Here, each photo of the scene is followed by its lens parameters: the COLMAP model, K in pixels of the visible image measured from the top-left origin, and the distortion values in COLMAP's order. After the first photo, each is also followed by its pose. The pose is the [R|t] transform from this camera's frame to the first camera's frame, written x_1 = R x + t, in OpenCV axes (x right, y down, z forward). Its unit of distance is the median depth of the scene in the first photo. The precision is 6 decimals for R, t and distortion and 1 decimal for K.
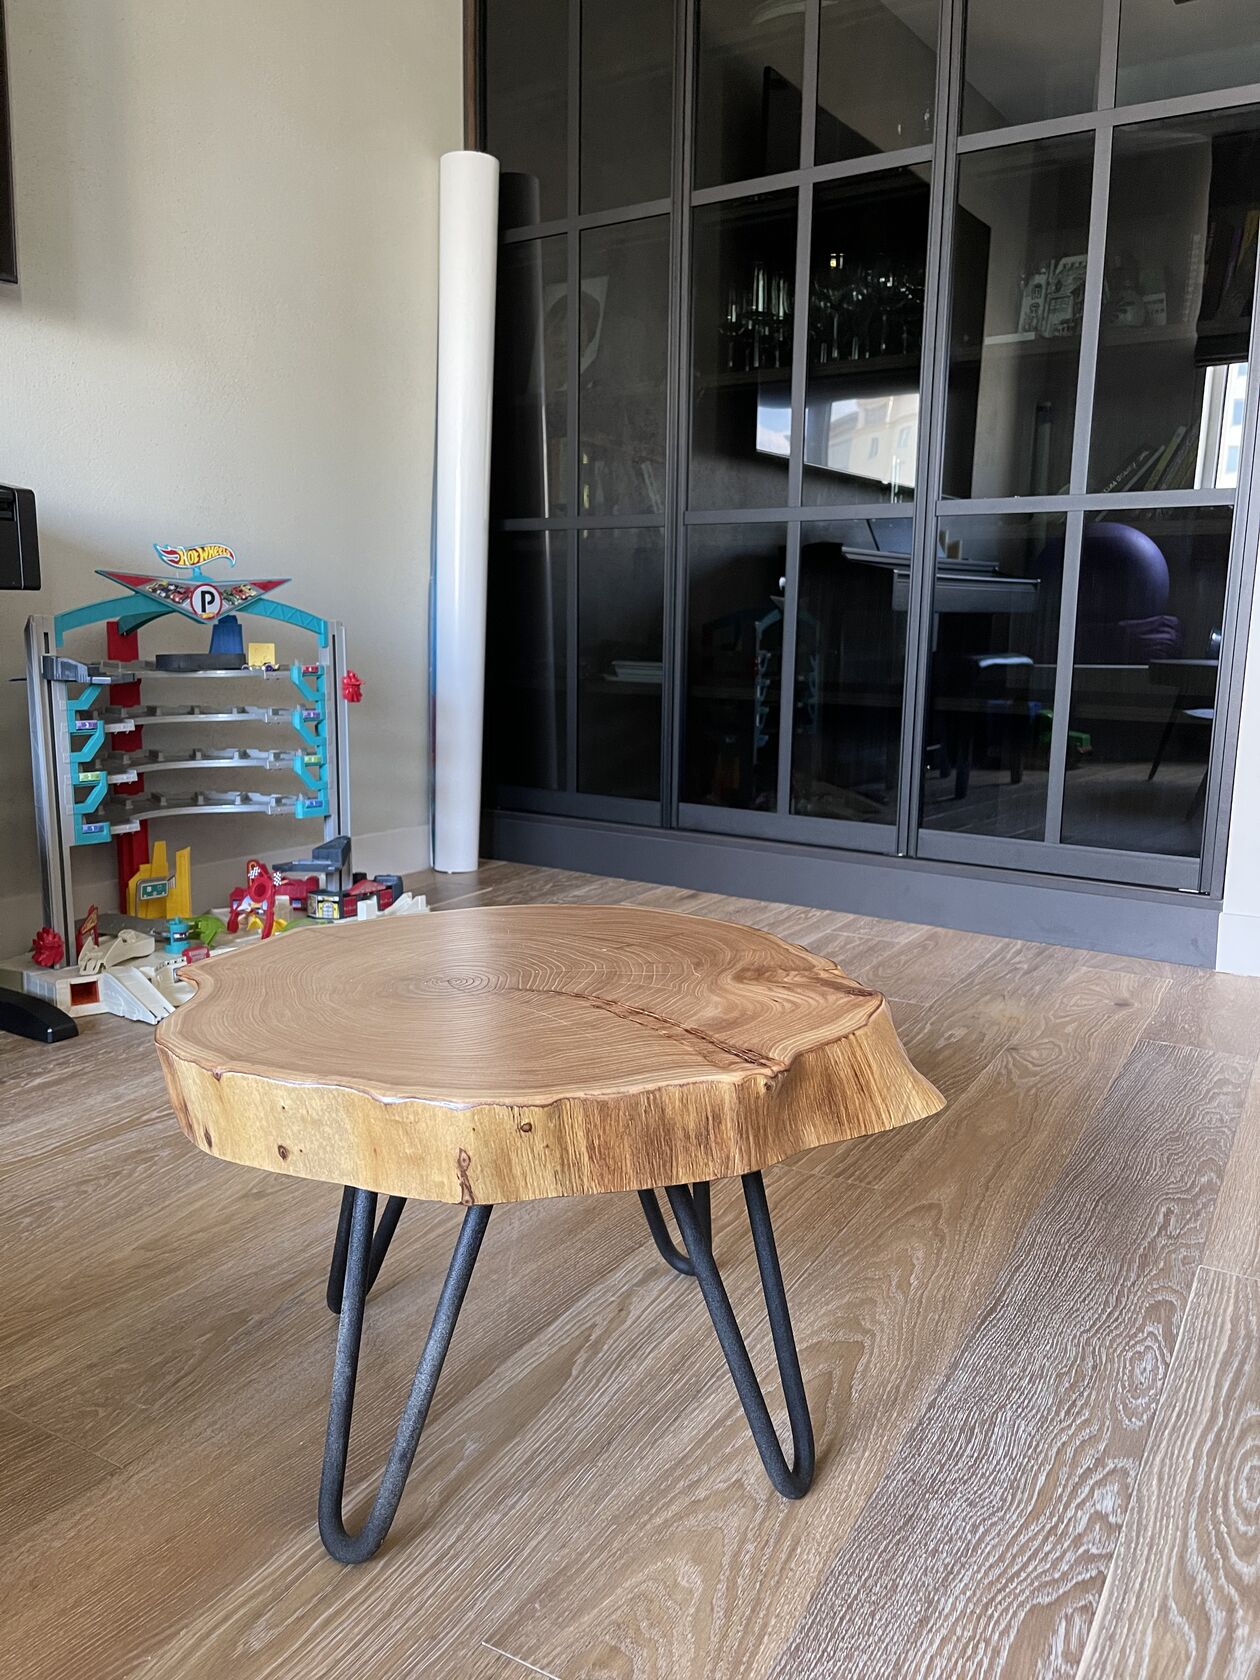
lens RADIAL K [[1301.0, 0, 632.2], [0, 1301.0, 833.5], [0, 0, 1]] dist [0.073790, -0.113346]
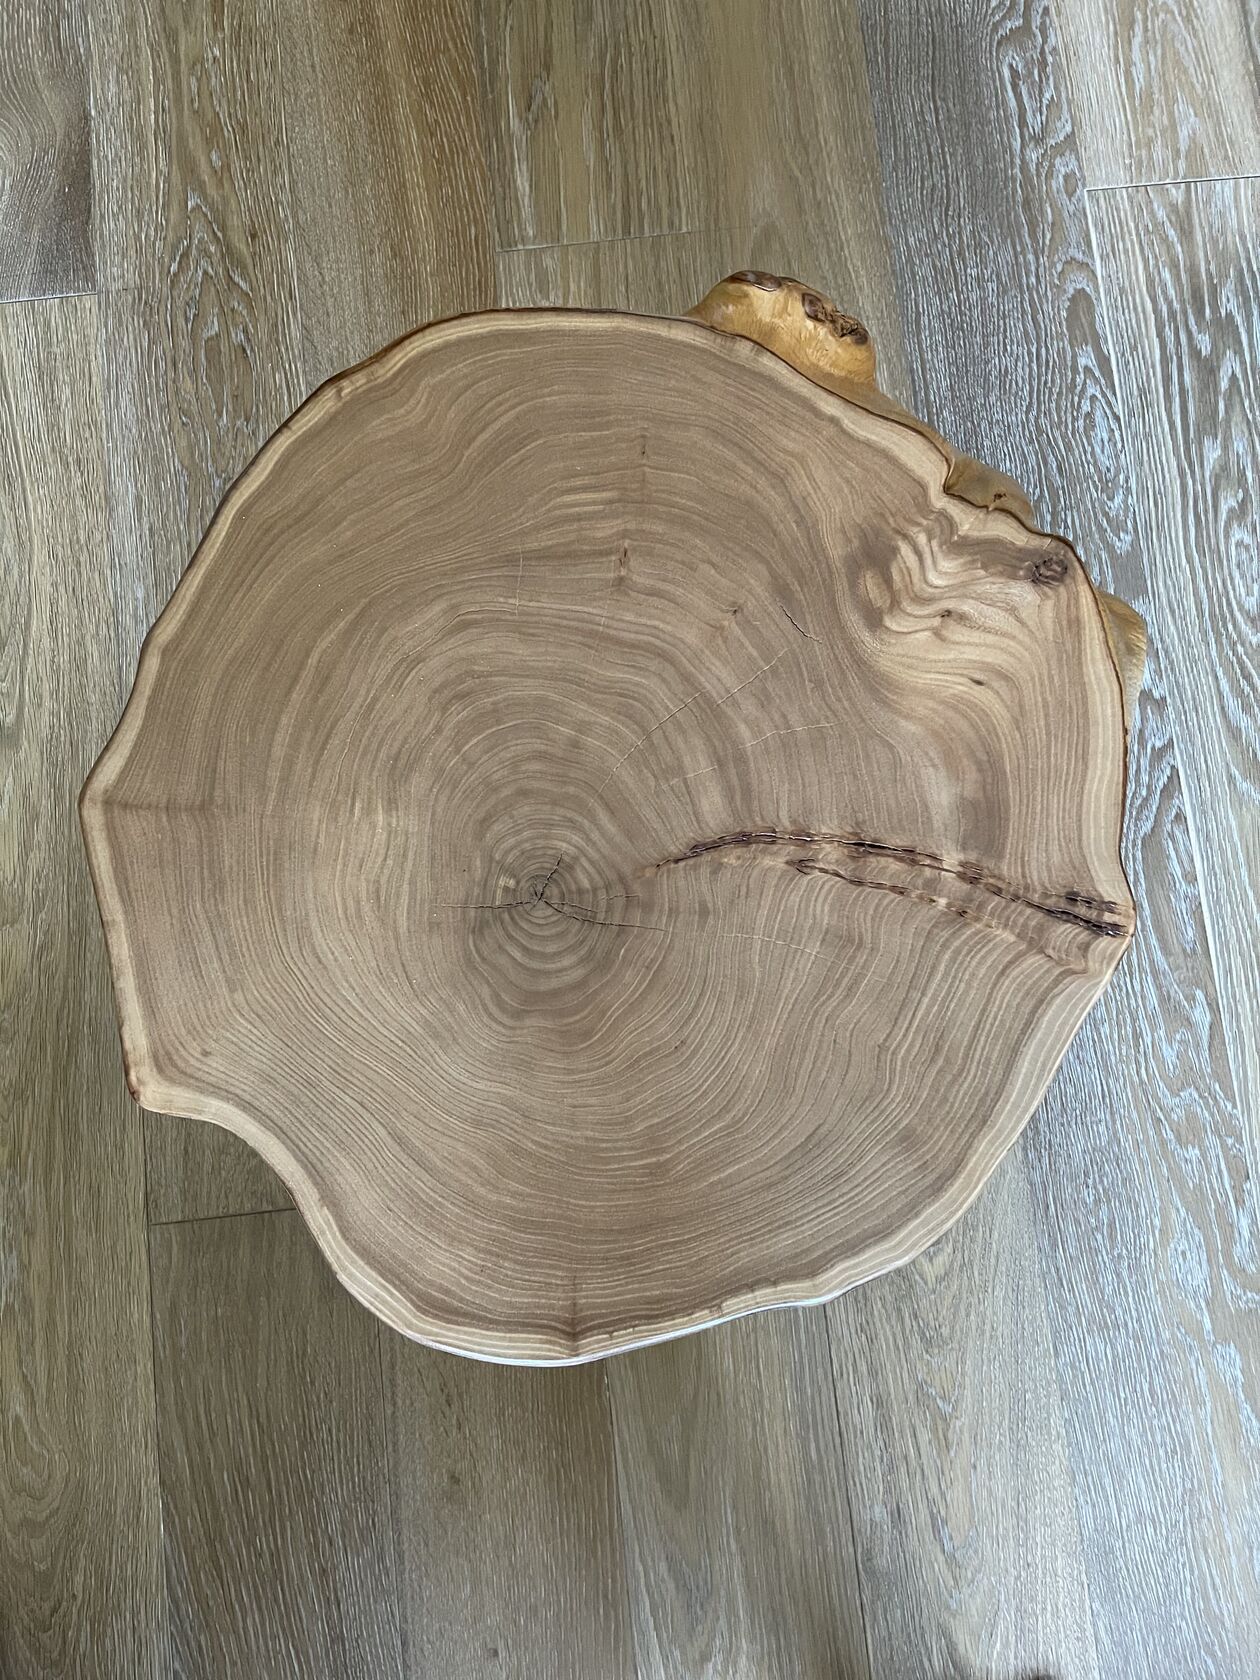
lens RADIAL K [[1301.0, 0, 627.8], [0, 1301.0, 829.3], [0, 0, 1]] dist [0.073790, -0.113346]
pose [[0.808850, -0.583470, 0.072964, -0.135749], [0.099909, 0.258650, 0.960790, -0.532410], [-0.579465, -0.769846, 0.267503, 0.842361]]
